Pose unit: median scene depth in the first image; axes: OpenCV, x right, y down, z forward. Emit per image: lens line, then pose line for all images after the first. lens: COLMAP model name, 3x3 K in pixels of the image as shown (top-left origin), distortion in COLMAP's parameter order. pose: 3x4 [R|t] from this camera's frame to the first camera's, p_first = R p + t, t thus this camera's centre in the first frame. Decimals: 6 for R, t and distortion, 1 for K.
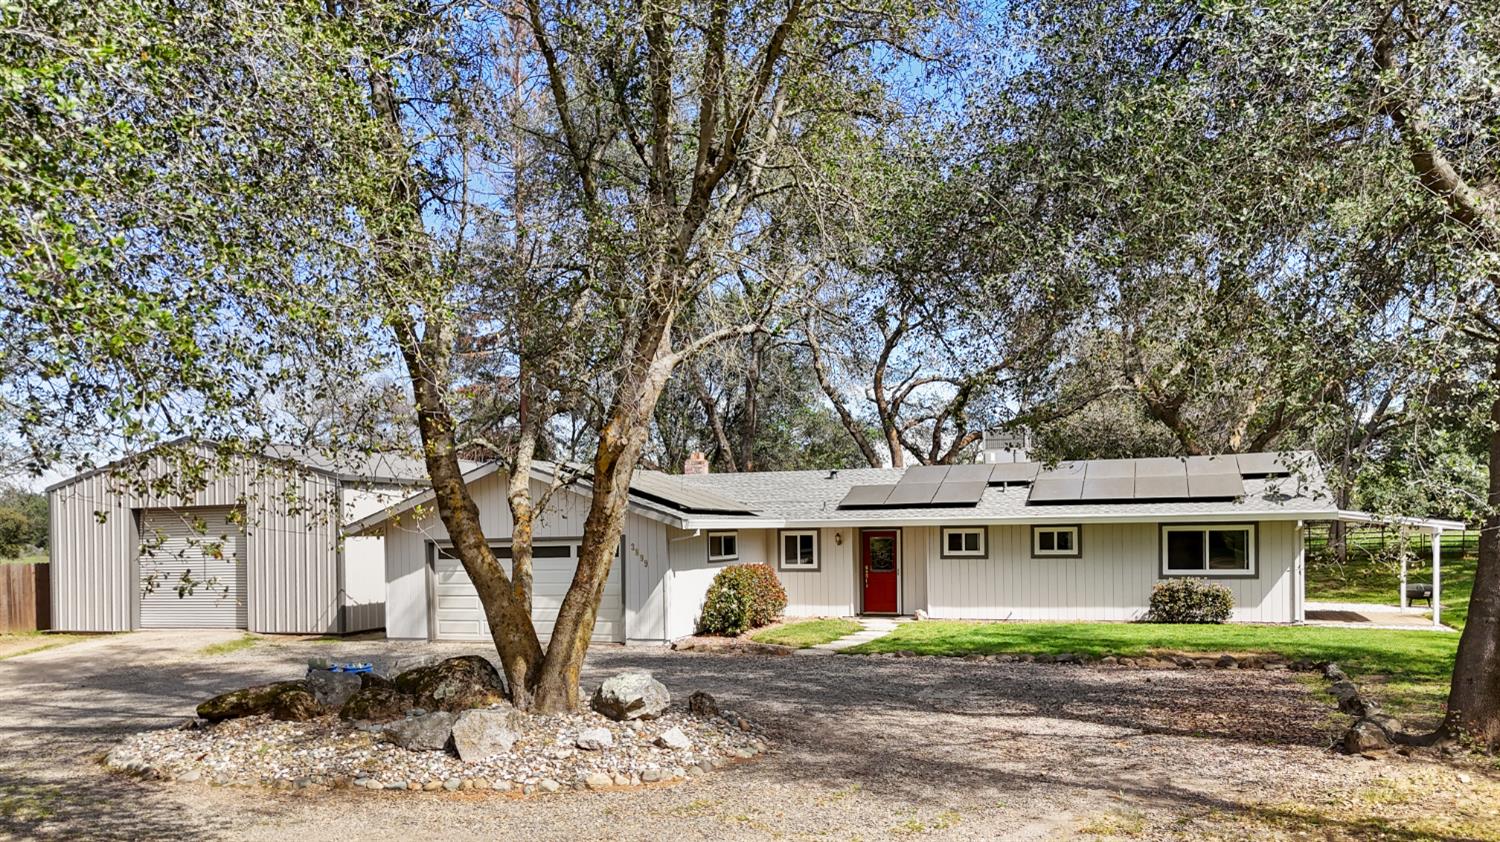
lens RADIAL K [[1078.1, 0, 750.0], [0, 1078.1, 421.0], [0, 0, 1]] dist [0.090316, -0.083408]
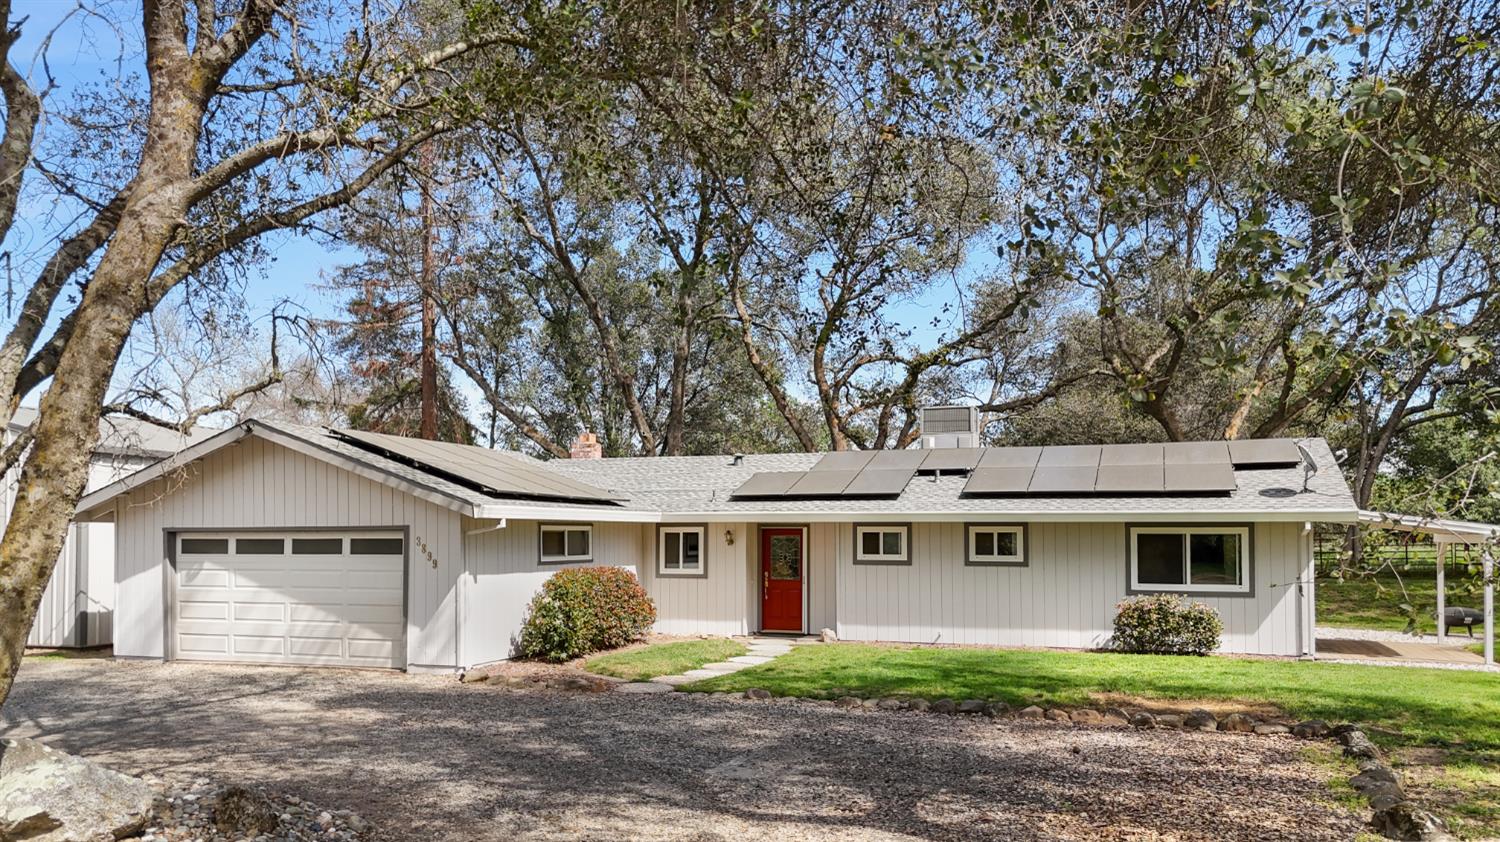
lens RADIAL K [[1078.8, 0, 734.9], [0, 1078.8, 382.4], [0, 0, 1]] dist [0.095958, -0.089485]
pose [[0.999748, 0.014601, -0.017026, 0.109065], [-0.015295, 0.999026, -0.041380, 0.030228], [0.016405, 0.041631, 0.998998, 0.214227]]
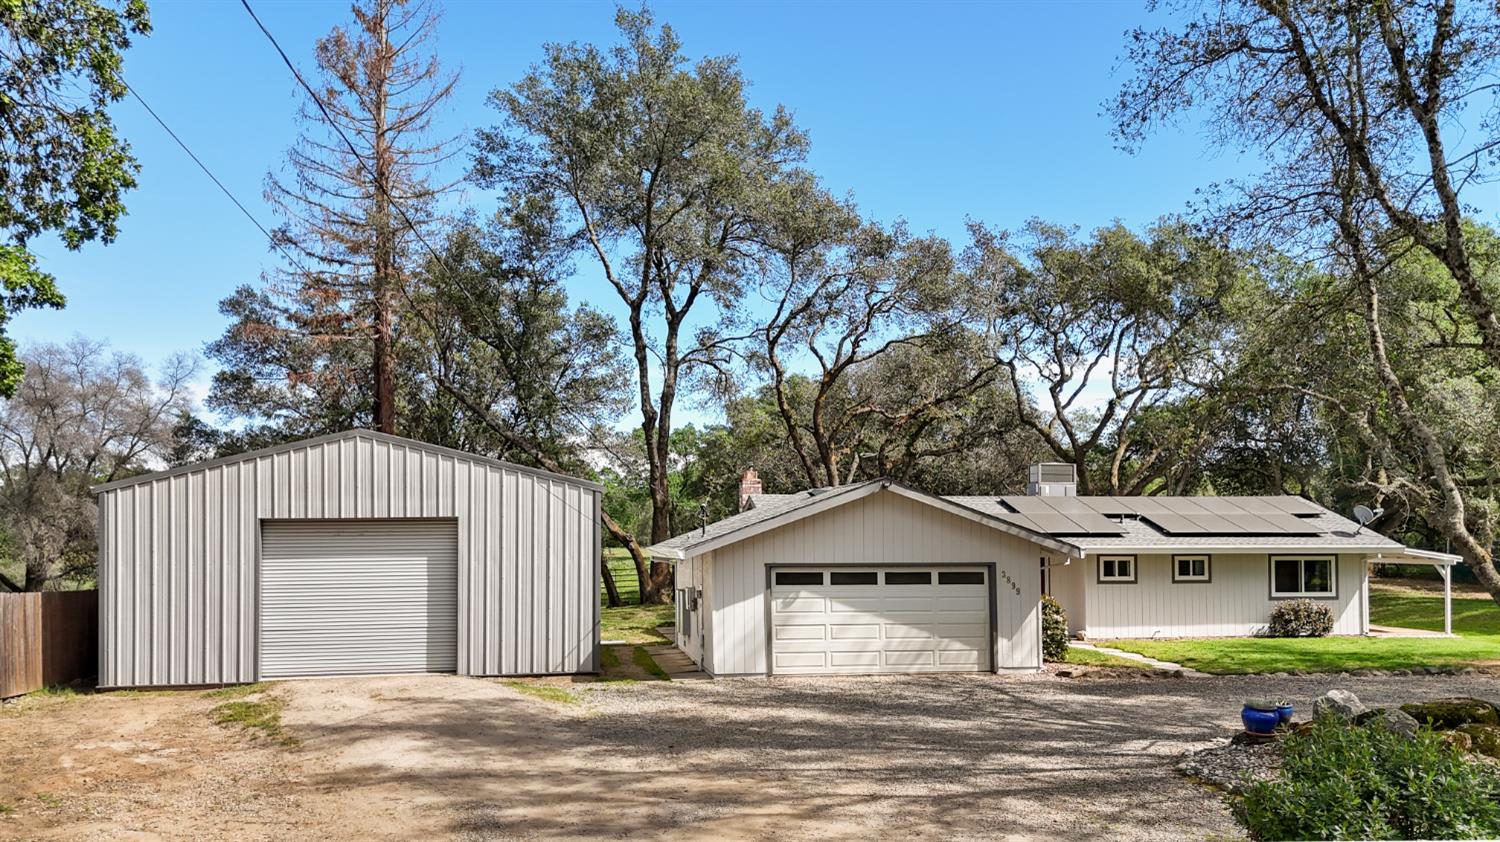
lens RADIAL K [[1078.1, 0, 750.0], [0, 1078.1, 421.0], [0, 0, 1]] dist [0.090316, -0.083408]
pose [[0.888585, 0.063228, 0.454334, -0.698037], [-0.056099, 0.997999, -0.029171, 0.016226], [-0.455269, 0.000433, 0.890354, 0.195674]]
